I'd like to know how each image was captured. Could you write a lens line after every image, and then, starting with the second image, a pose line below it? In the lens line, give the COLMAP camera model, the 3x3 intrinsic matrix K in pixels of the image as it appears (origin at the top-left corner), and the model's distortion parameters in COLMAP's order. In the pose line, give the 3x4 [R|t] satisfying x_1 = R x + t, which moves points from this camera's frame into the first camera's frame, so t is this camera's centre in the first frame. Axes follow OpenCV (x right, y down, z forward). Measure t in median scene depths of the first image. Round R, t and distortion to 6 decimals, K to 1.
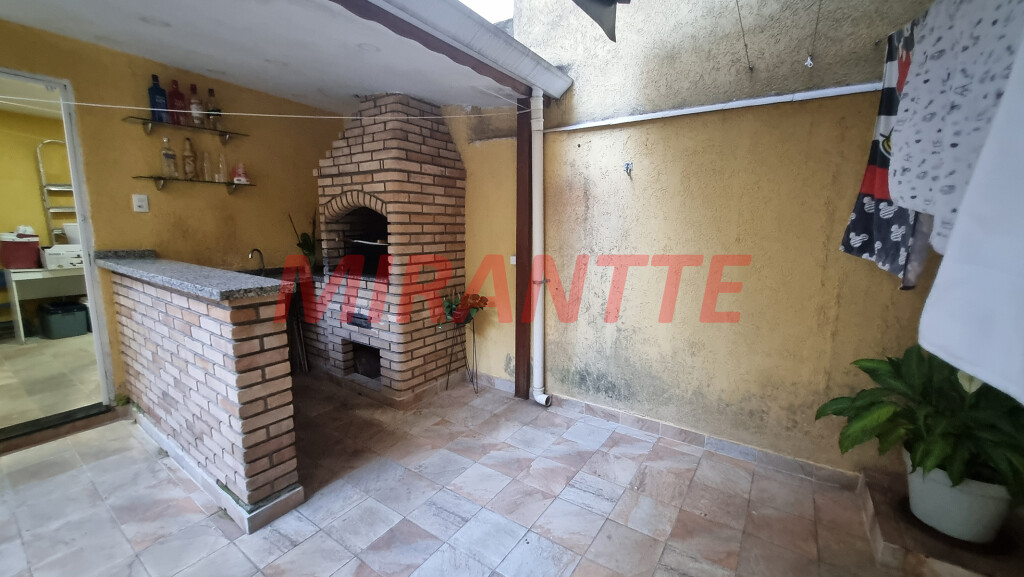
lens RADIAL K [[403.0, 0, 505.3], [0, 403.0, 288.4], [0, 0, 1]] dist [0.003845, 0.000105]
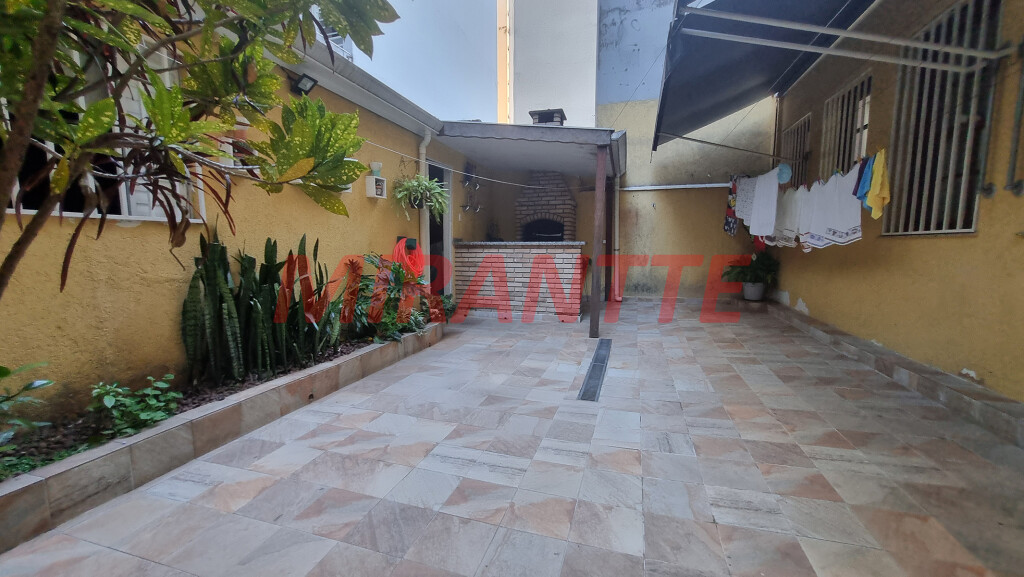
lens RADIAL K [[403.0, 0, 505.3], [0, 403.0, 288.4], [0, 0, 1]] dist [0.003845, 0.000105]
pose [[0.953416, -0.048600, 0.297717, -1.332047], [0.062511, 0.997344, -0.037378, 0.272772], [-0.295110, 0.054247, 0.953922, -1.148772]]
